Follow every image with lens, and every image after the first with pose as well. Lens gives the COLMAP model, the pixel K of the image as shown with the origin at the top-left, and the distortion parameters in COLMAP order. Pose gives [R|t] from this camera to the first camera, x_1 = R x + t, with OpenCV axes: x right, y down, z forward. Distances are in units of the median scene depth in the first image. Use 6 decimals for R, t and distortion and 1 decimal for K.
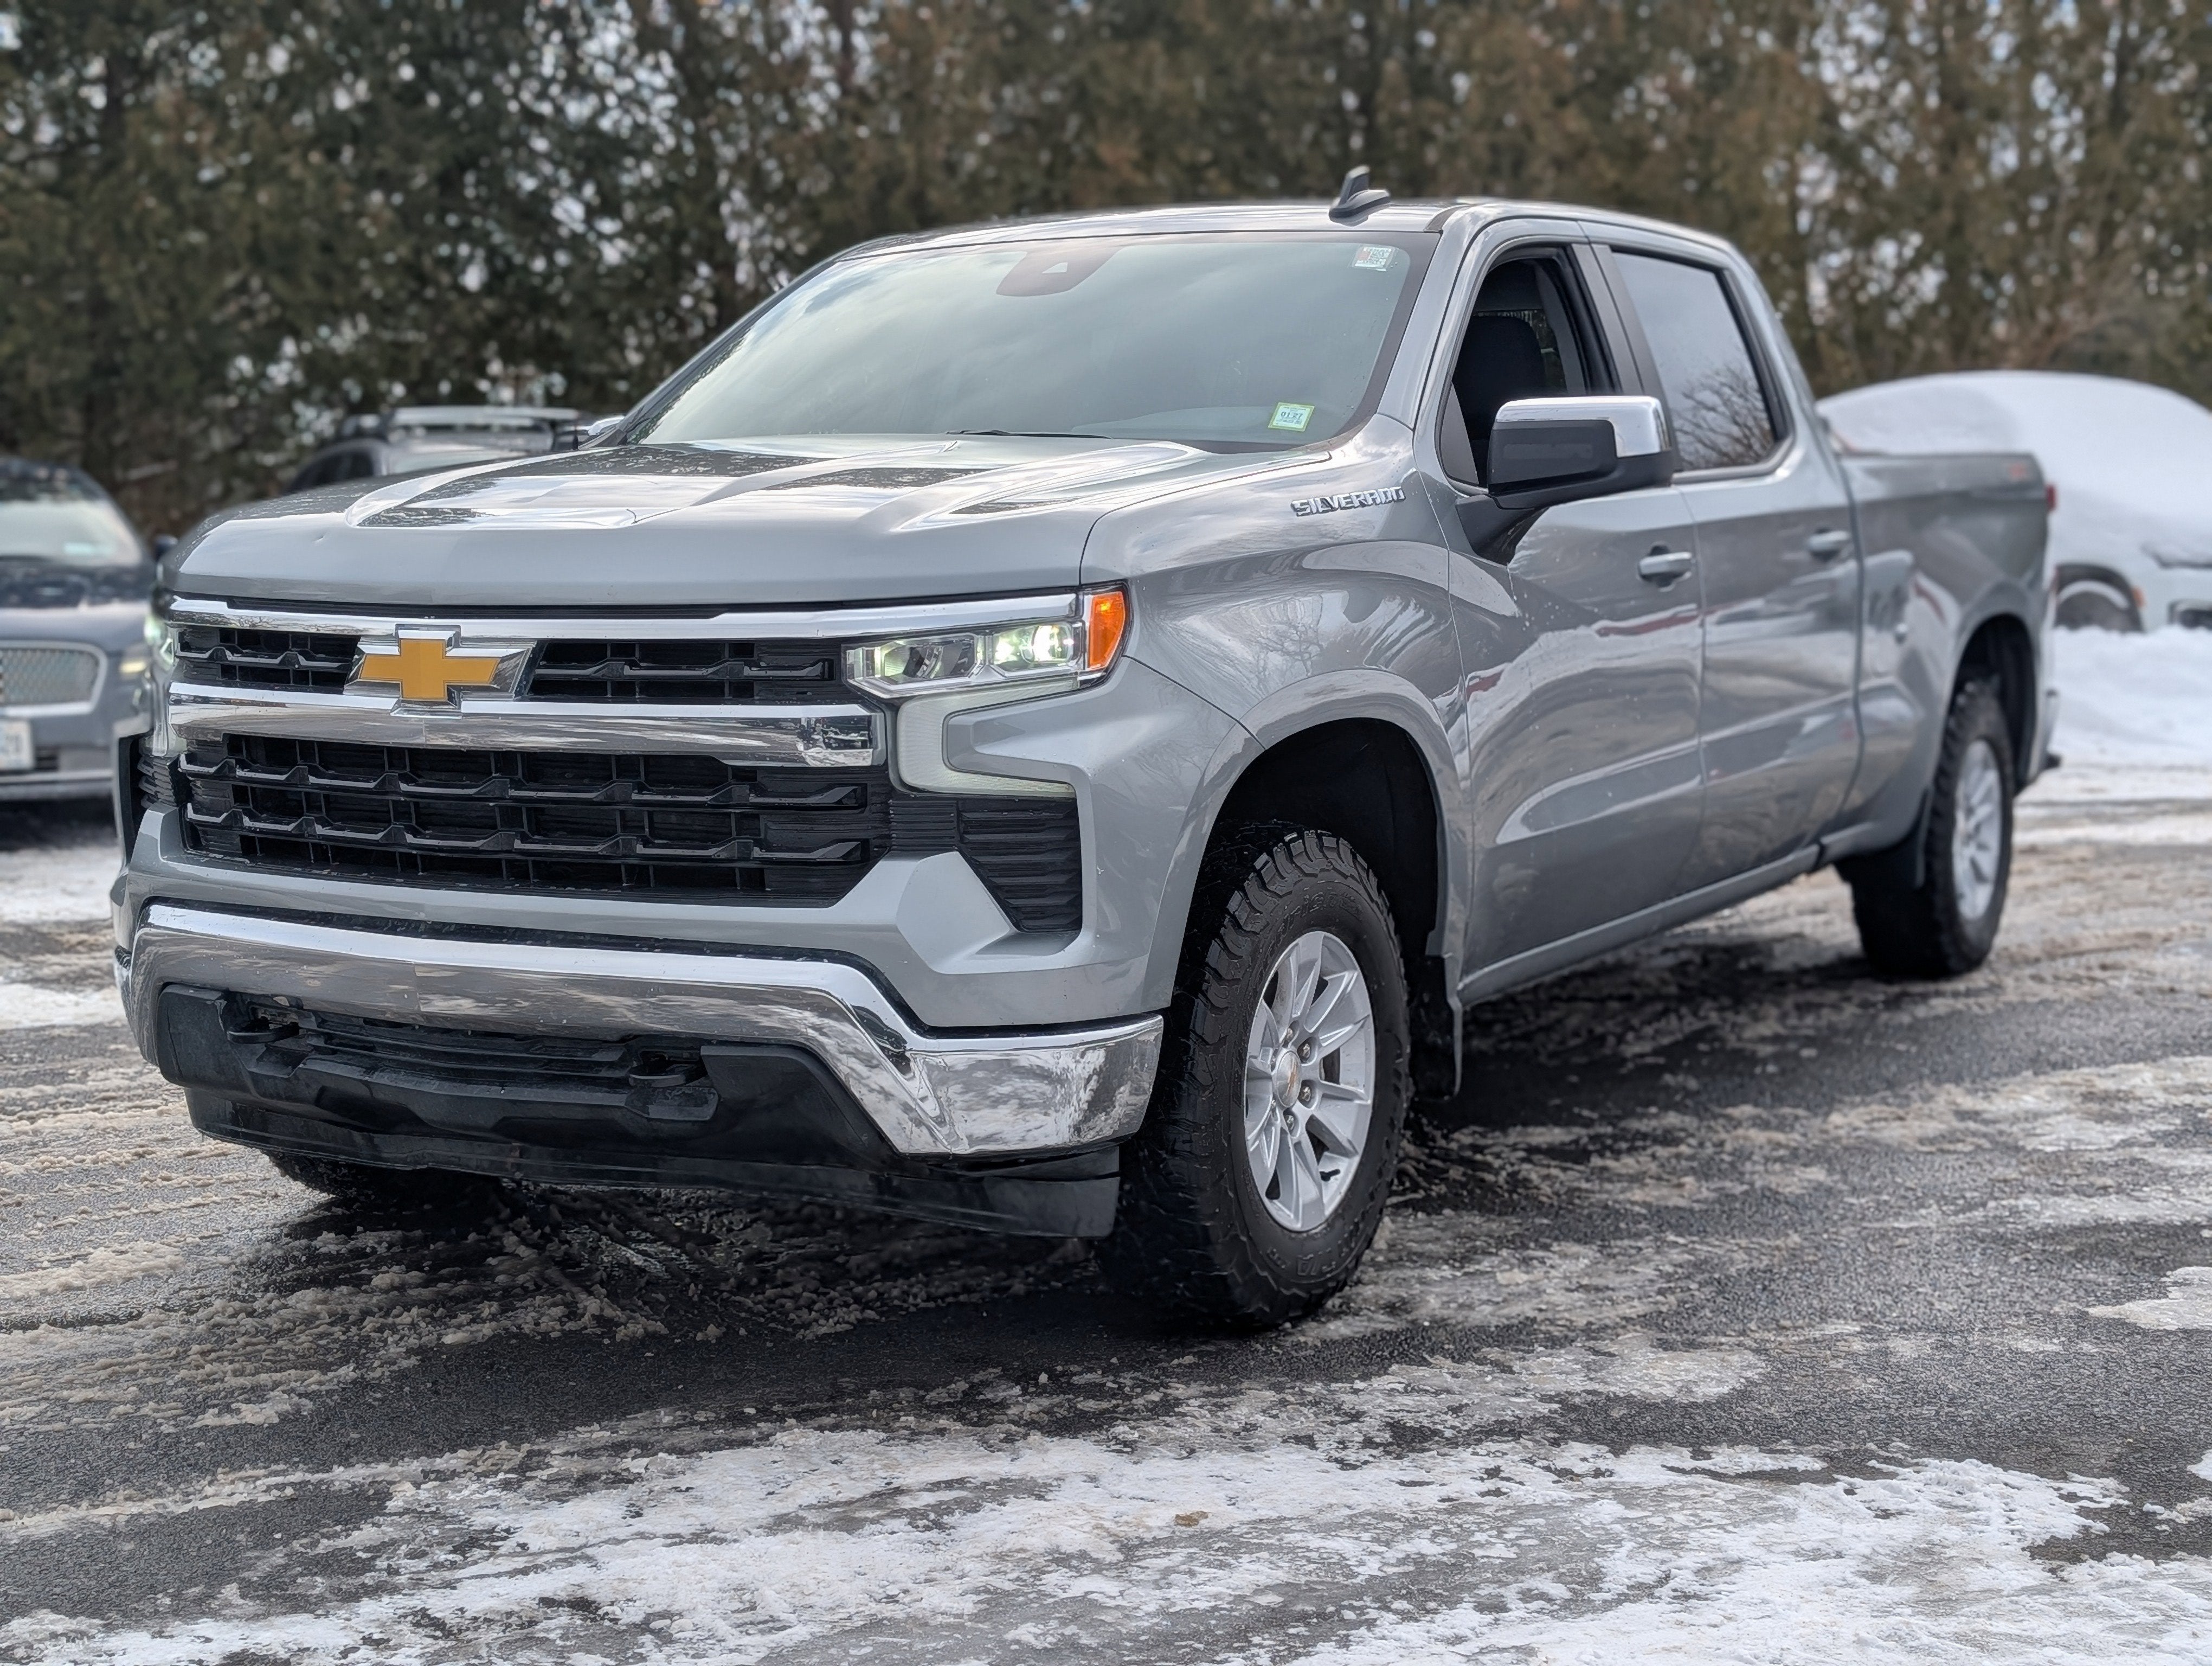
lens RADIAL K [[3090.8, 0, 1106.0], [0, 3090.8, 833.0], [0, 0, 1]] dist [0.213144, -0.905661]
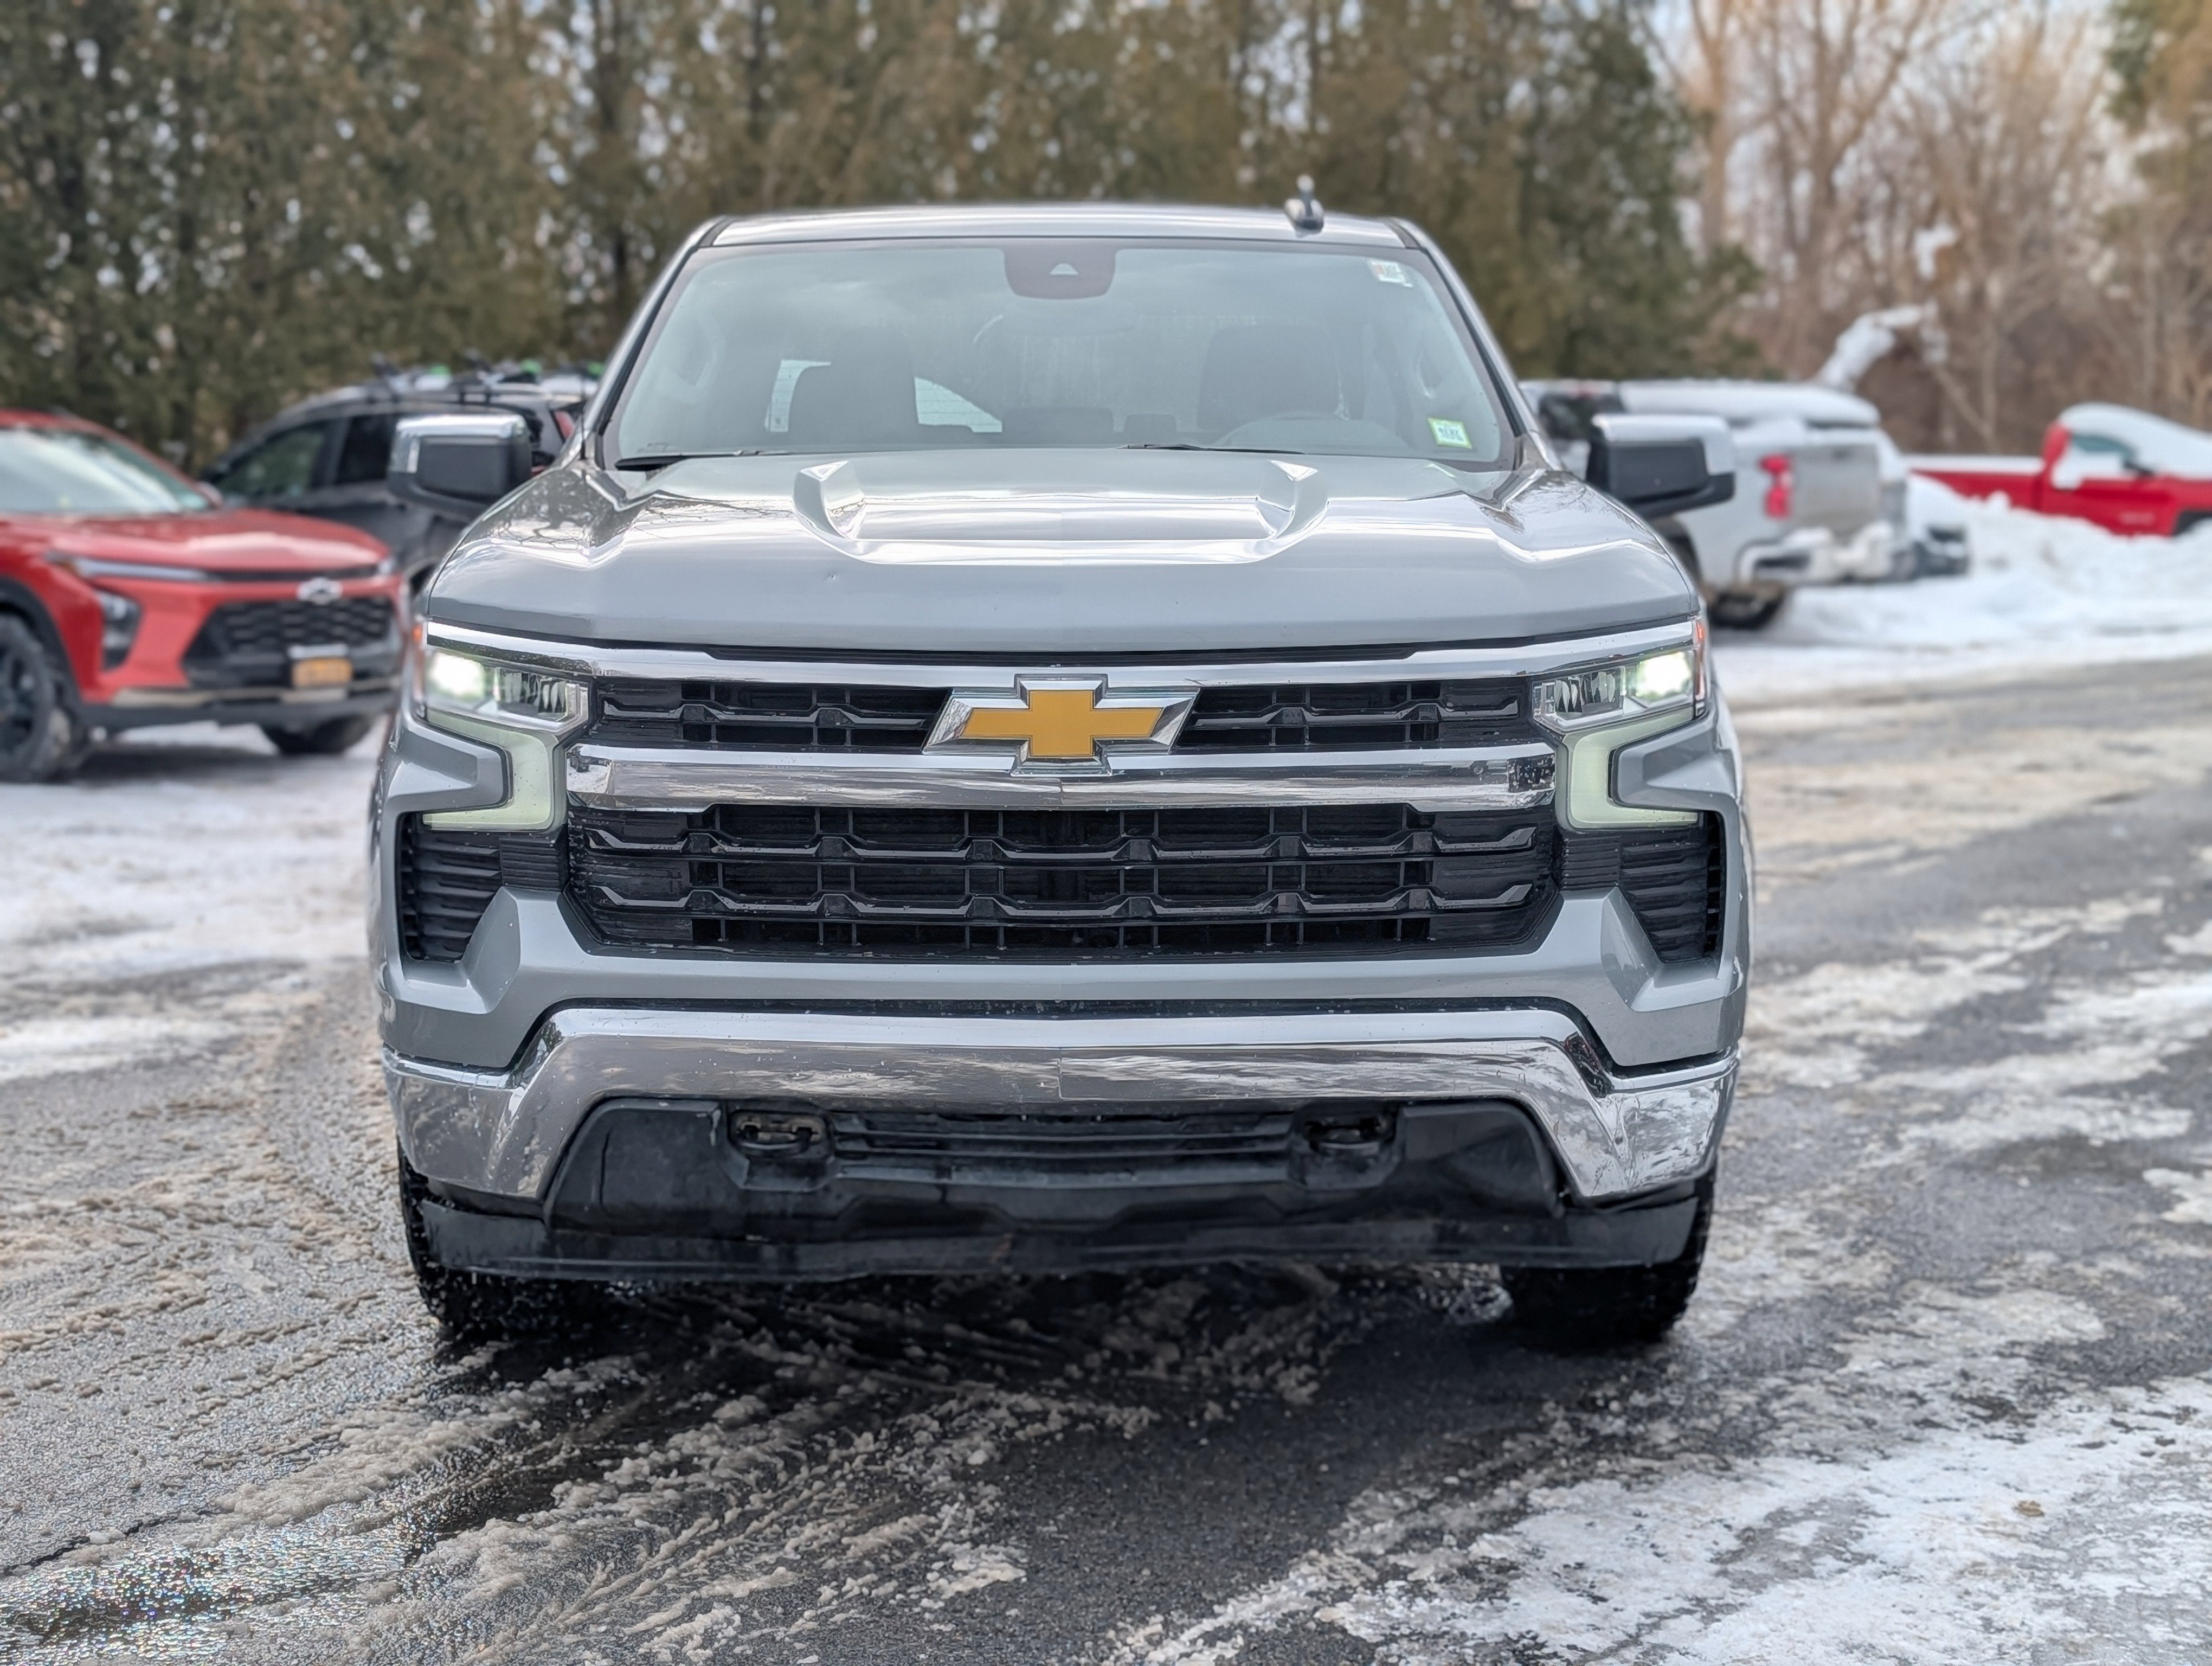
lens RADIAL K [[3090.8, 0, 1106.0], [0, 3090.8, 833.0], [0, 0, 1]] dist [0.213144, -0.905661]
pose [[0.865888, -0.056681, 0.497016, -0.682053], [0.049948, 0.998391, 0.026842, -0.045910], [-0.497738, 0.001583, 0.867326, 0.219579]]
